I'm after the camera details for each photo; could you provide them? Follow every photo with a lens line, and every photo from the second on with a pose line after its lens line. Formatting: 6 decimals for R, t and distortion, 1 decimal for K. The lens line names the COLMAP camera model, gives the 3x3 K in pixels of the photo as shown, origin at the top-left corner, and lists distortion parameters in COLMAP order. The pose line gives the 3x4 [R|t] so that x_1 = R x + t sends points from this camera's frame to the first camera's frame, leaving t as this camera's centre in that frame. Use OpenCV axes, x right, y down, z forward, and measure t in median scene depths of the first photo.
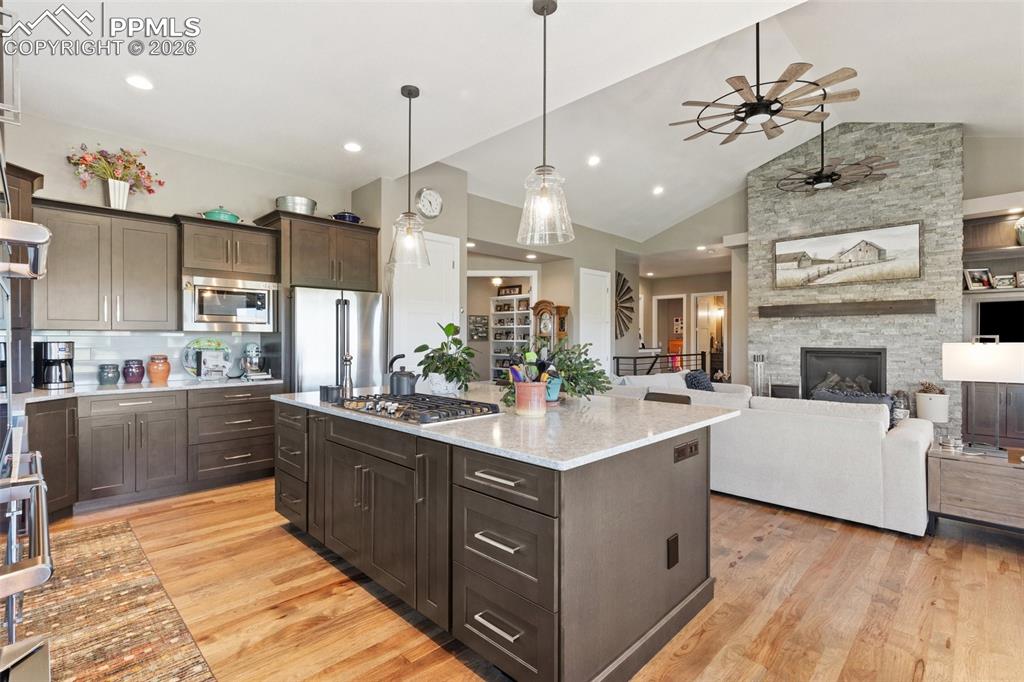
lens RADIAL K [[477.7, 0, 494.4], [0, 477.7, 336.6], [0, 0, 1]] dist [-0.000993, -0.000691]
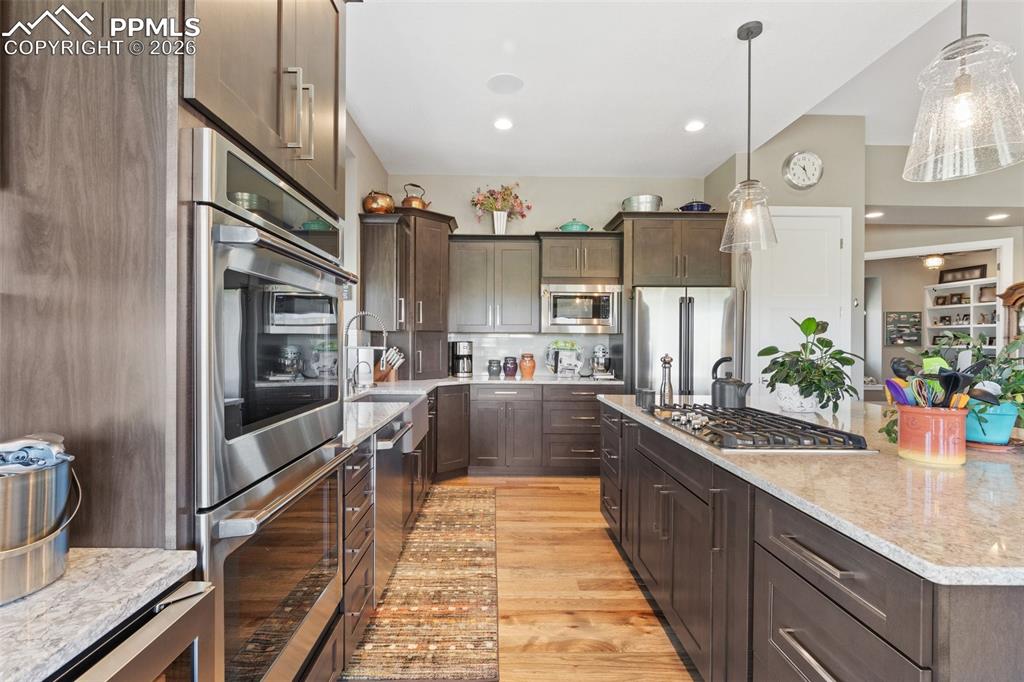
lens RADIAL K [[472.6, 0, 498.7], [0, 472.6, 340.0], [0, 0, 1]] dist [-0.002829, -0.001673]
pose [[0.722135, 0.001101, -0.691752, 0.059759], [-0.003386, 0.999992, -0.001943, 0.008657], [0.691744, 0.003746, 0.722133, 0.123599]]
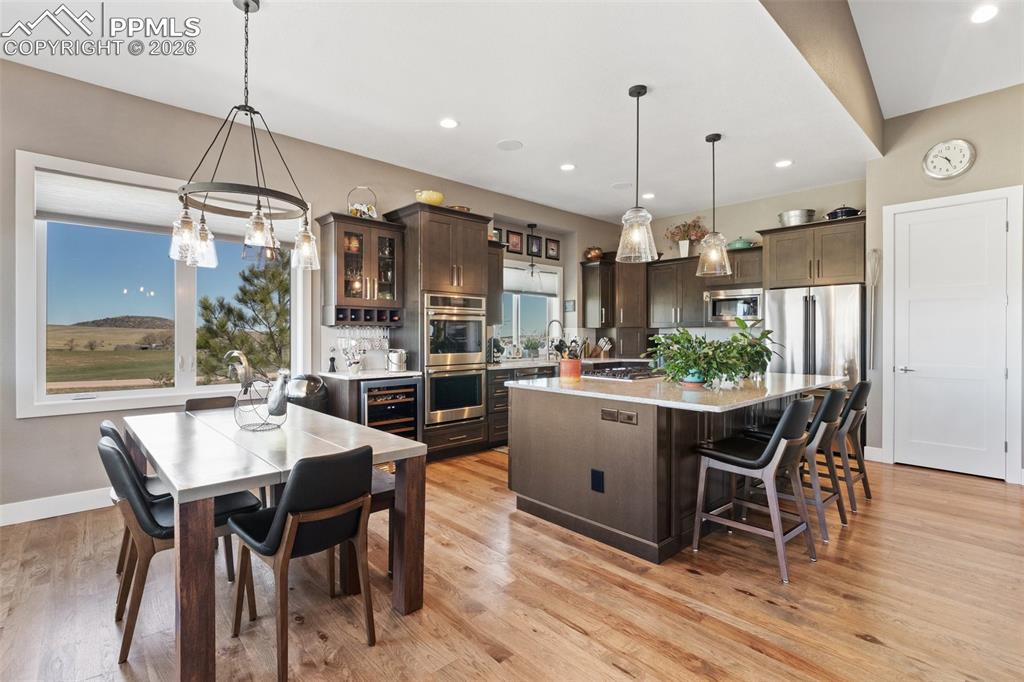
lens RADIAL K [[466.3, 0, 508.8], [0, 466.3, 334.3], [0, 0, 1]] dist [0.000658, -0.000065]
pose [[-0.023008, 0.000661, -0.999735, 0.967640], [0.004451, 0.999990, 0.000559, 0.008303], [0.999725, -0.004437, -0.023011, 0.428870]]
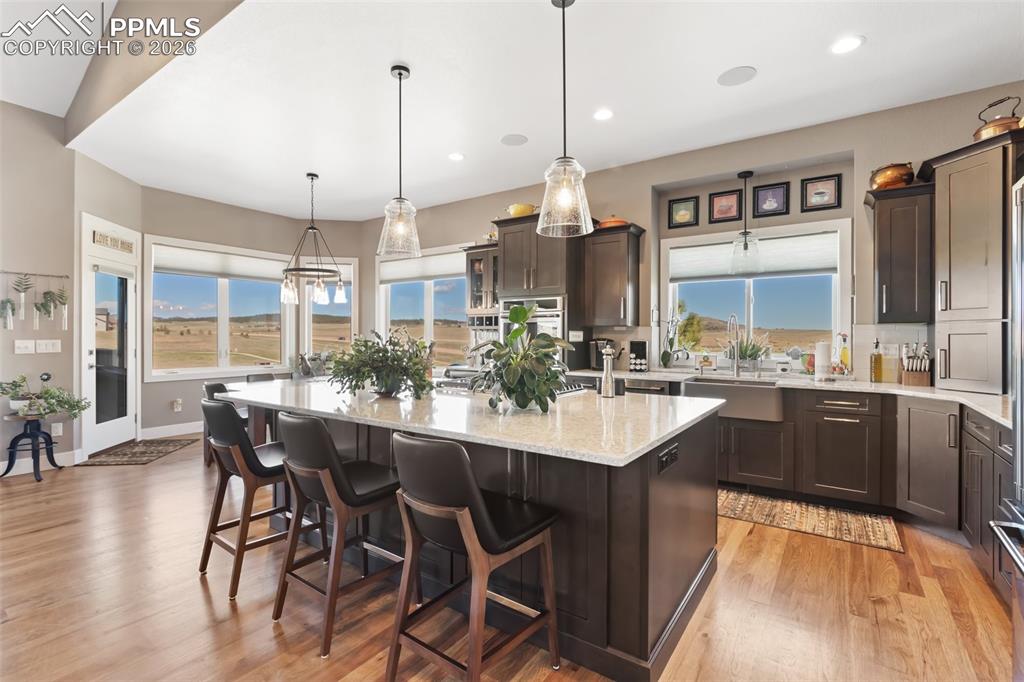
lens RADIAL K [[484.3, 0, 505.1], [0, 484.3, 337.6], [0, 0, 1]] dist [0.001494, 0.000082]
pose [[-0.981142, -0.002885, -0.193265, 0.050148], [-0.001859, 0.999983, -0.005492, 0.020225], [0.193278, -0.005029, -0.981131, 1.544516]]
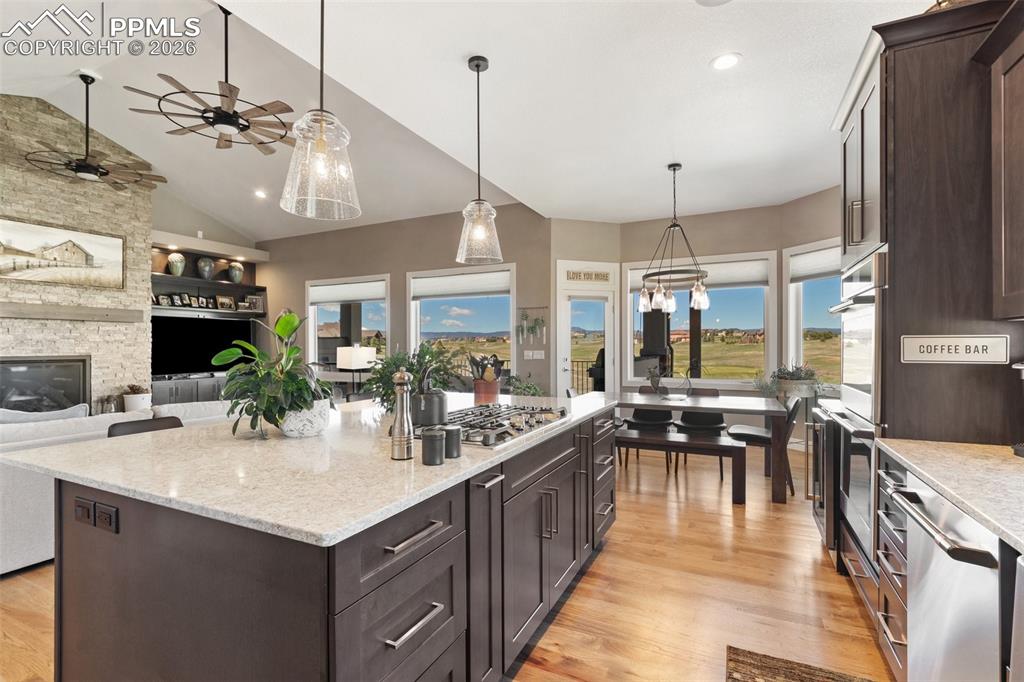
lens RADIAL K [[479.5, 0, 508.7], [0, 479.5, 346.9], [0, 0, 1]] dist [0.000224, -0.000143]
pose [[-0.341230, -0.003251, 0.939974, -0.685850], [-0.002667, 0.999993, 0.002491, 0.003899], [-0.939976, -0.001657, -0.341237, 0.875508]]
